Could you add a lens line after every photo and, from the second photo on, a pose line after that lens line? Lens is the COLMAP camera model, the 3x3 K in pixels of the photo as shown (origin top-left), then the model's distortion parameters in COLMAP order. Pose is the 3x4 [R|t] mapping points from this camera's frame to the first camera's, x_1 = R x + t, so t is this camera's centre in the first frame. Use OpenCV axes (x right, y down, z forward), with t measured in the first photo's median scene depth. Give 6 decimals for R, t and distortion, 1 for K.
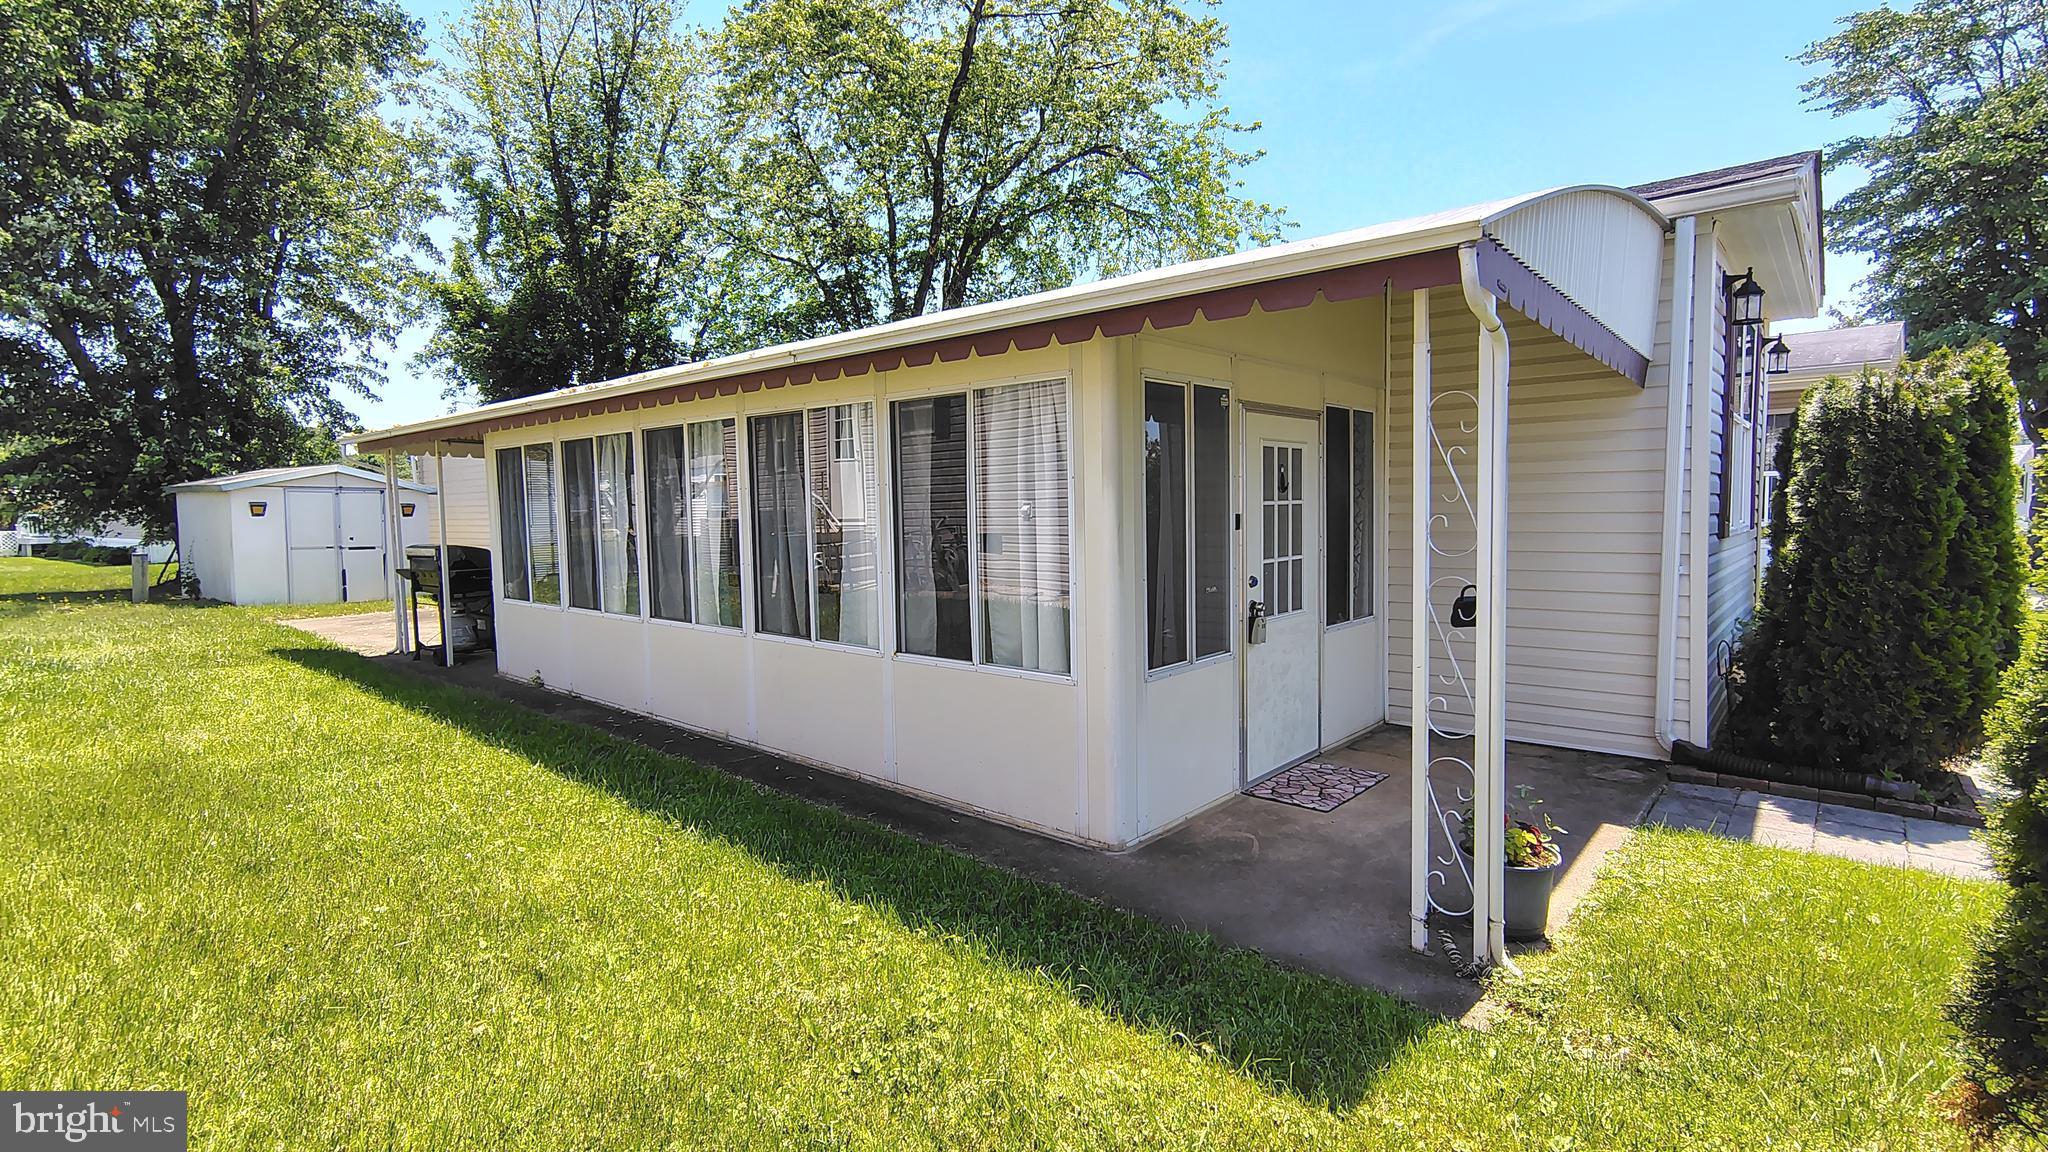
lens RADIAL K [[949.2, 0, 1032.4], [0, 949.2, 565.2], [0, 0, 1]] dist [-0.005055, 0.002408]
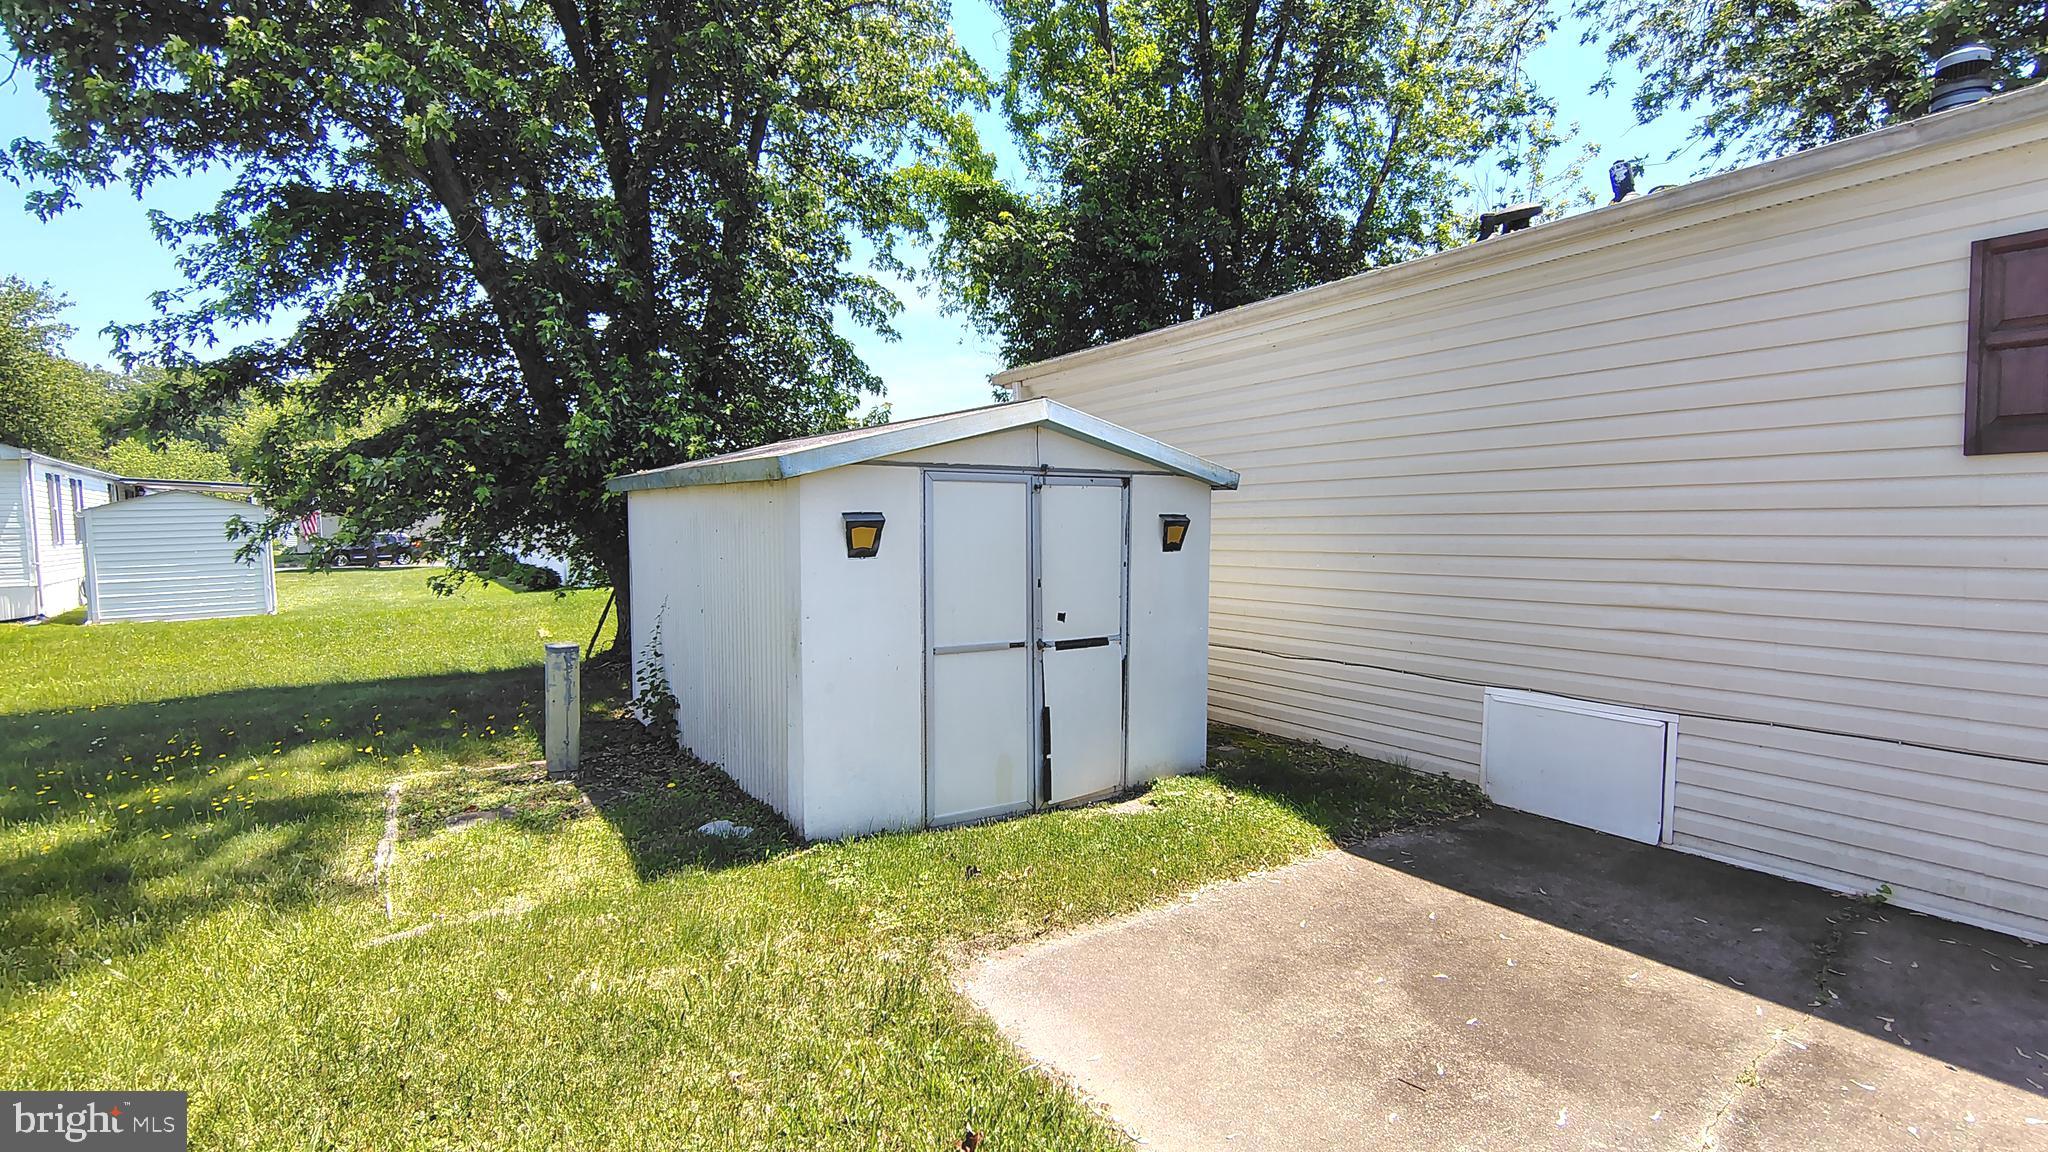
lens RADIAL K [[949.2, 0, 1027.8], [0, 949.2, 581.3], [0, 0, 1]] dist [-0.005055, 0.002408]
pose [[0.955946, 0.018464, -0.292961, -0.561899], [-0.015330, 0.999798, 0.012989, -0.040735], [0.293141, -0.007926, 0.956036, 0.591232]]
